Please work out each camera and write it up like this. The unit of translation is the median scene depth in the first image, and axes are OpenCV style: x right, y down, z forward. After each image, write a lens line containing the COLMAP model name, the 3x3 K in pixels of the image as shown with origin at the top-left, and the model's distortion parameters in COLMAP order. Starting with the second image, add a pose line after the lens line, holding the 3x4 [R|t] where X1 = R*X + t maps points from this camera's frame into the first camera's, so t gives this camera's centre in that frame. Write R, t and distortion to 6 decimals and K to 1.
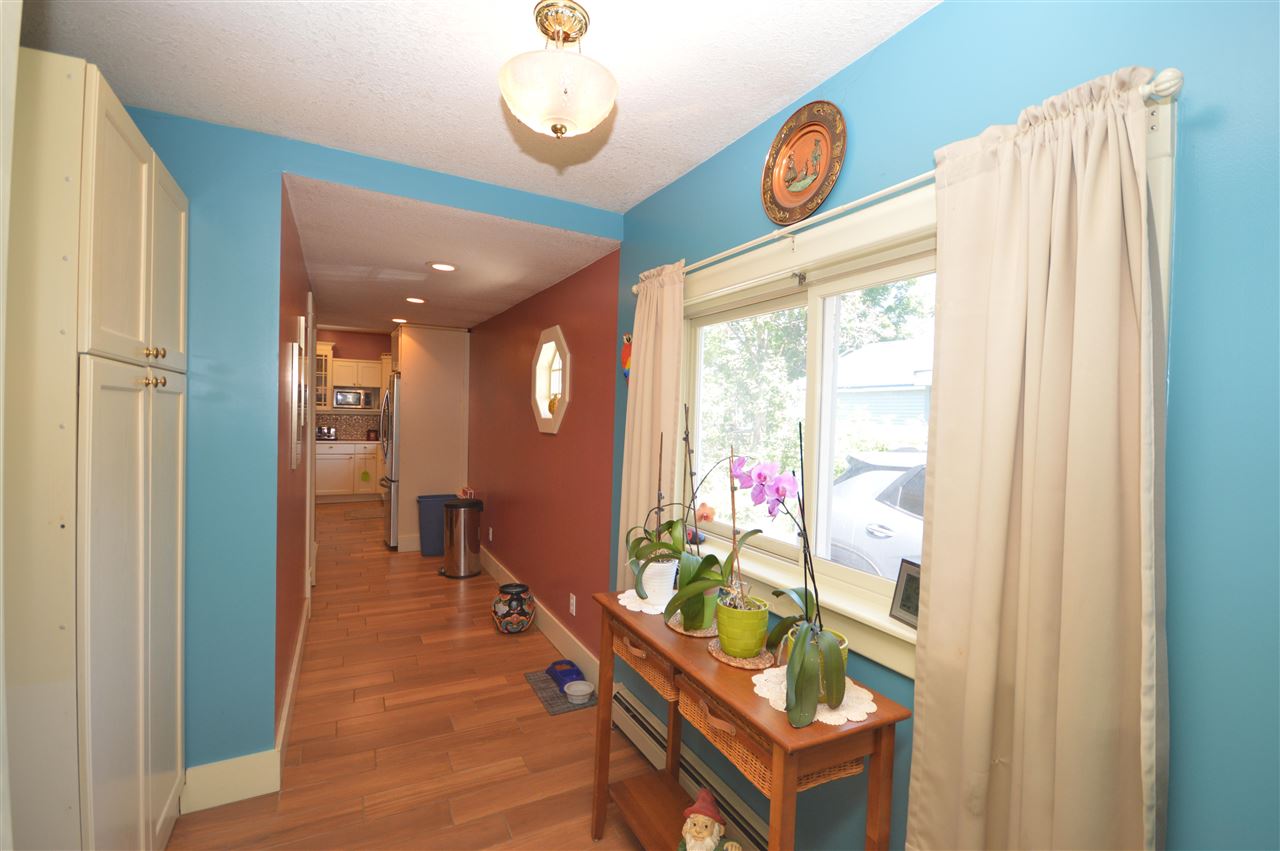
lens RADIAL K [[570.3, 0, 648.2], [0, 570.3, 425.4], [0, 0, 1]] dist [0.003743, -0.008996]
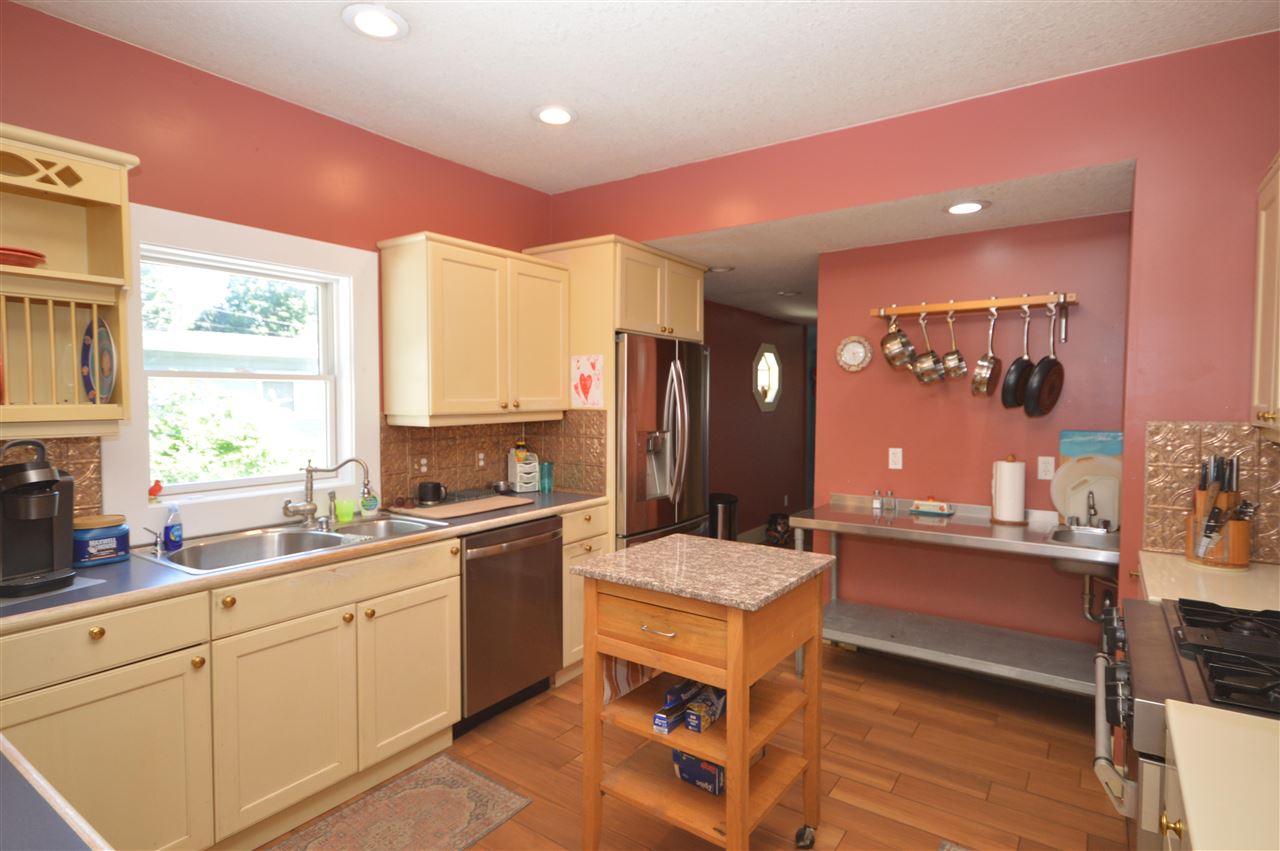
lens RADIAL K [[662.7, 0, 644.9], [0, 662.7, 422.9], [0, 0, 1]] dist [0.017857, 0.001686]
pose [[-0.462635, -0.063084, 0.884302, -3.110519], [0.003647, 0.997321, 0.073054, -0.164813], [-0.886541, 0.037023, -0.461166, 4.069025]]
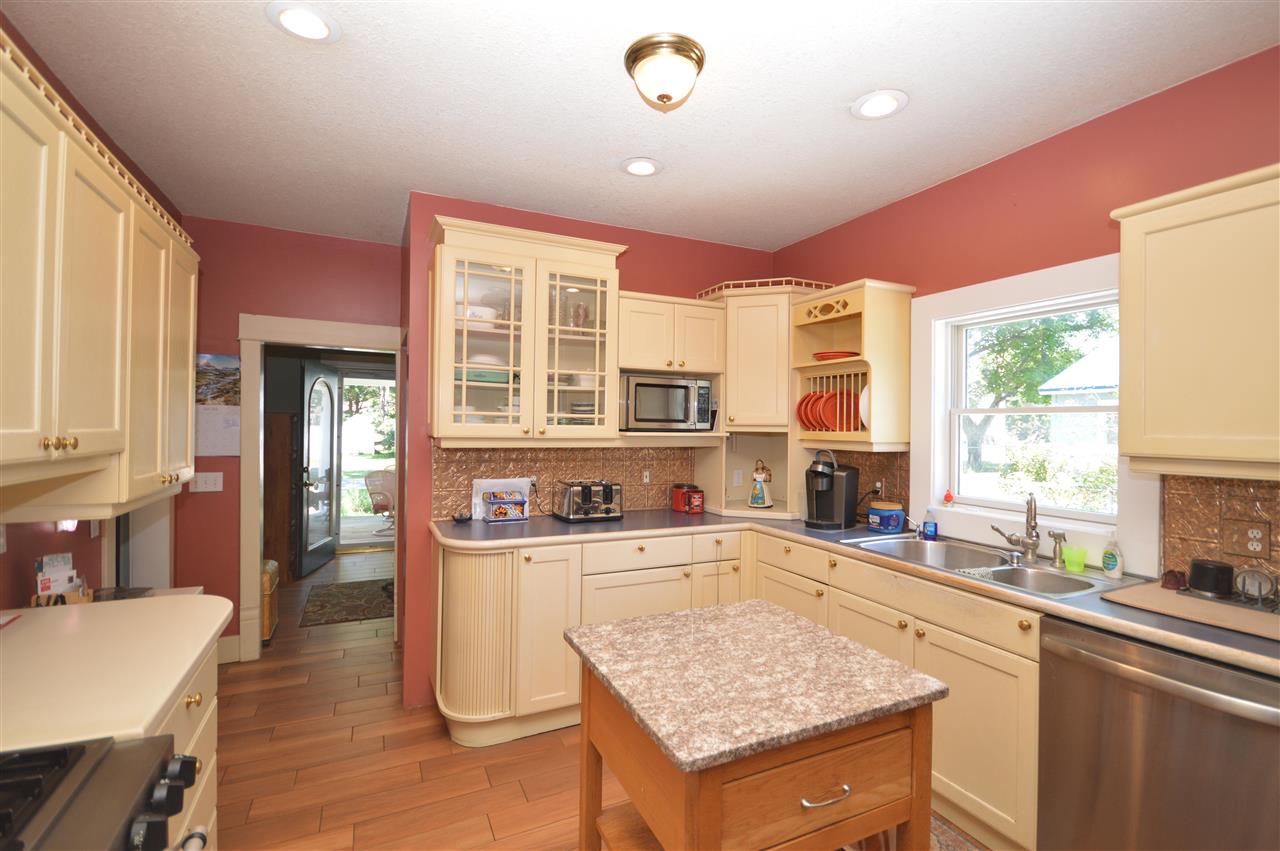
lens RADIAL K [[570.3, 0, 640.3], [0, 570.3, 423.1], [0, 0, 1]] dist [0.003743, -0.008996]
pose [[0.999110, -0.016123, -0.038987, -2.326785], [0.015268, 0.999638, -0.022132, -0.120002], [0.039330, 0.021517, 0.998995, 2.858036]]
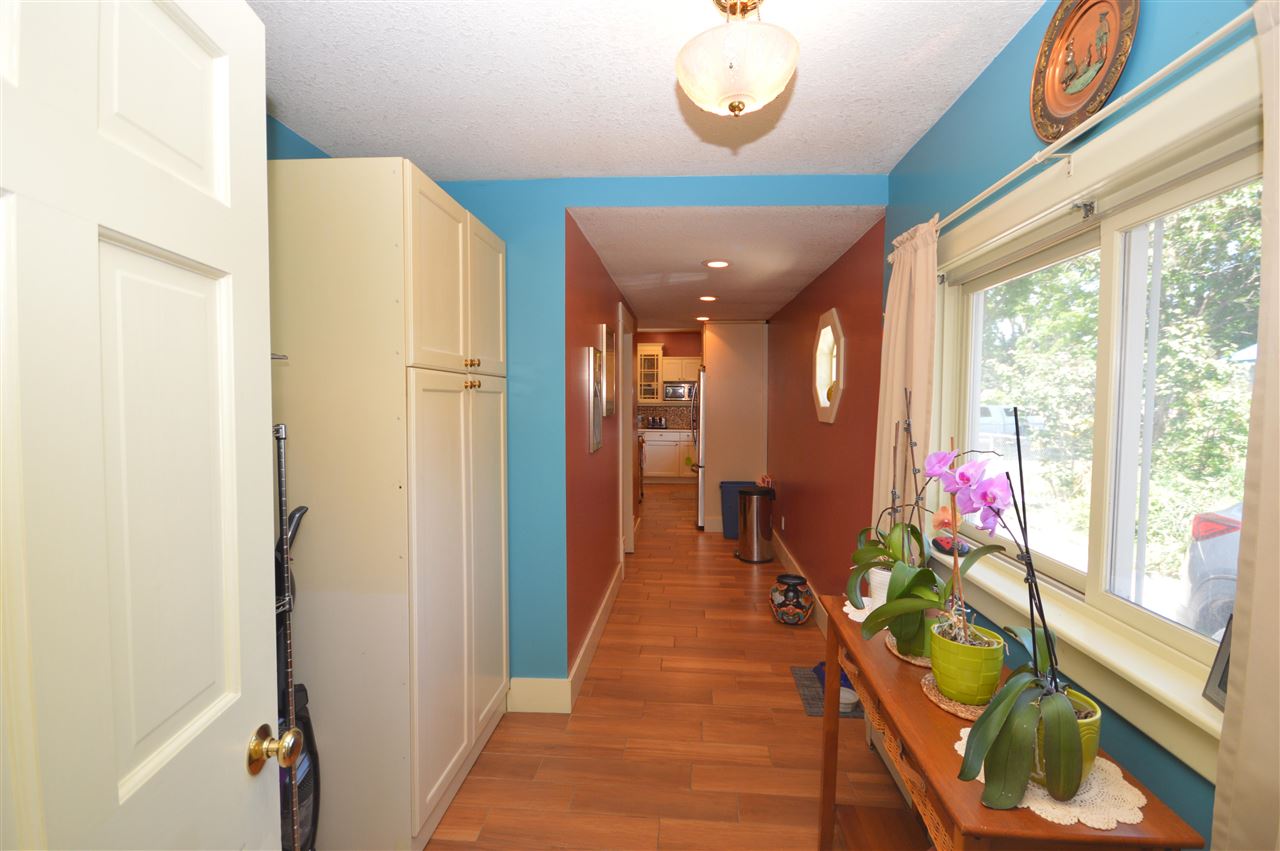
lens RADIAL K [[570.3, 0, 640.8], [0, 570.3, 426.3], [0, 0, 1]] dist [0.003743, -0.008996]
pose [[0.840536, 0.003172, -0.541746, 0.134626], [0.007680, 0.999813, 0.017770, 0.001068], [0.541701, -0.019097, 0.840354, 0.054737]]
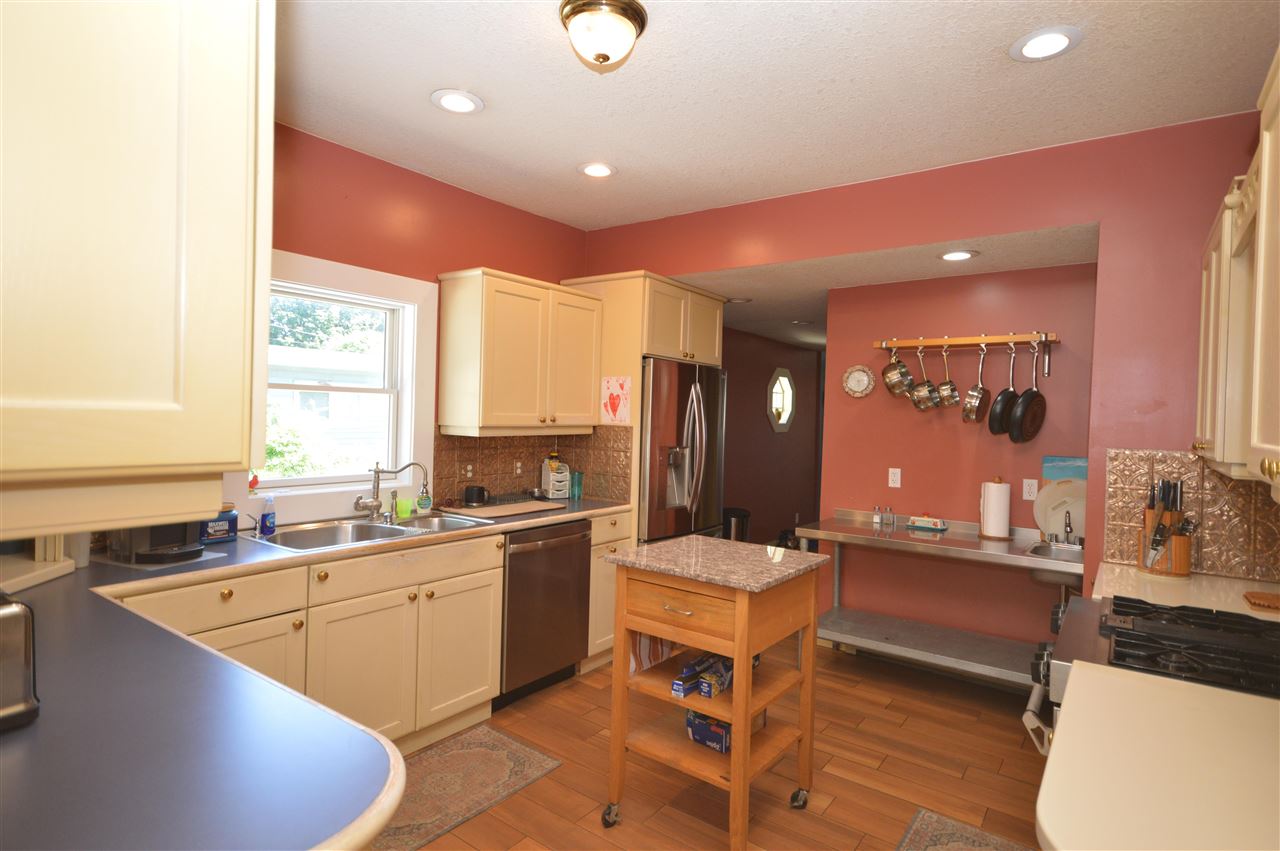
lens RADIAL K [[662.7, 0, 644.5], [0, 662.7, 425.5], [0, 0, 1]] dist [0.017857, 0.001686]
pose [[-0.438852, -0.054322, 0.896916, -3.276513], [-0.021680, 0.998520, 0.049868, -0.171542], [-0.898298, 0.002439, -0.439380, 4.175494]]
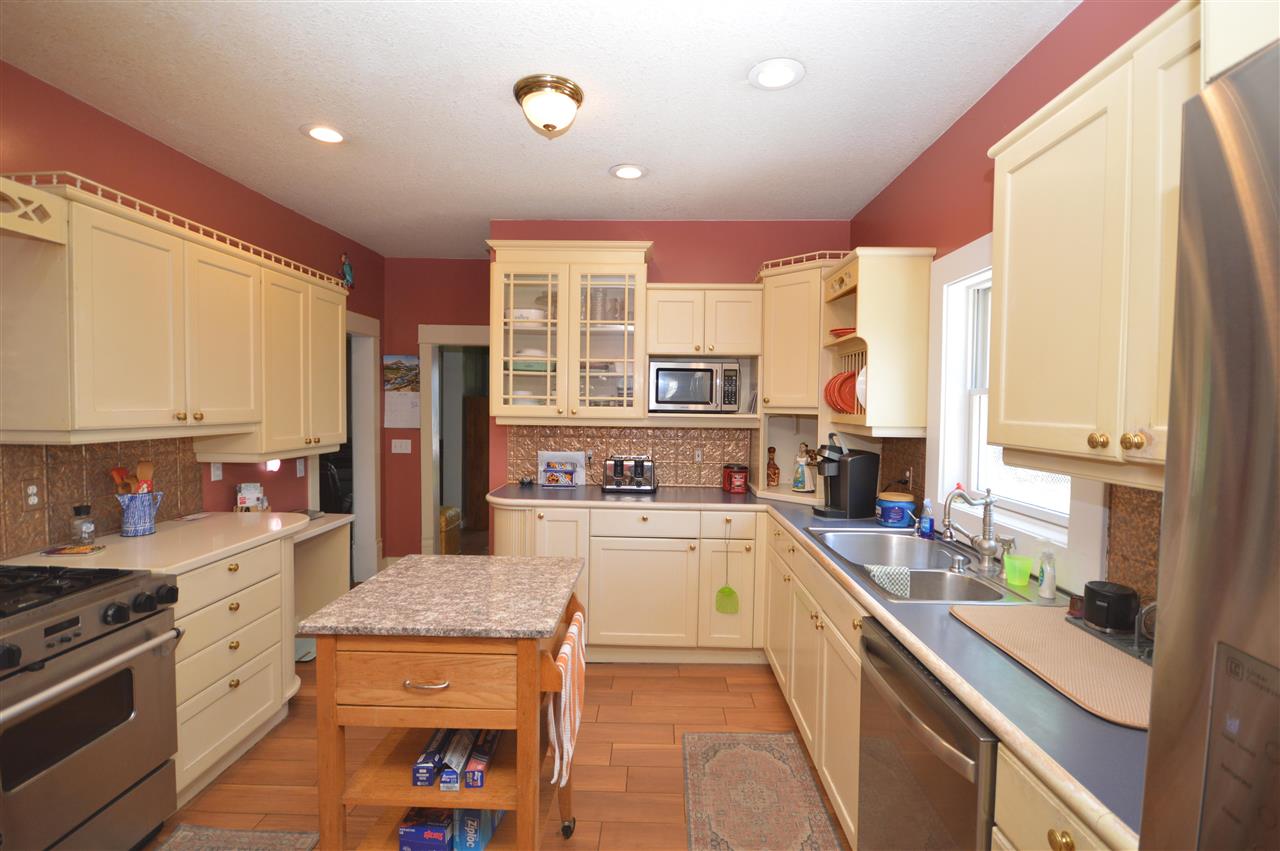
lens RADIAL K [[570.3, 0, 641.7], [0, 570.3, 420.0], [0, 0, 1]] dist [0.003743, -0.008996]
pose [[0.873568, -0.001613, -0.486700, -1.622493], [0.003038, 0.999993, 0.002139, -0.113672], [0.486693, -0.003347, 0.873567, 2.909918]]
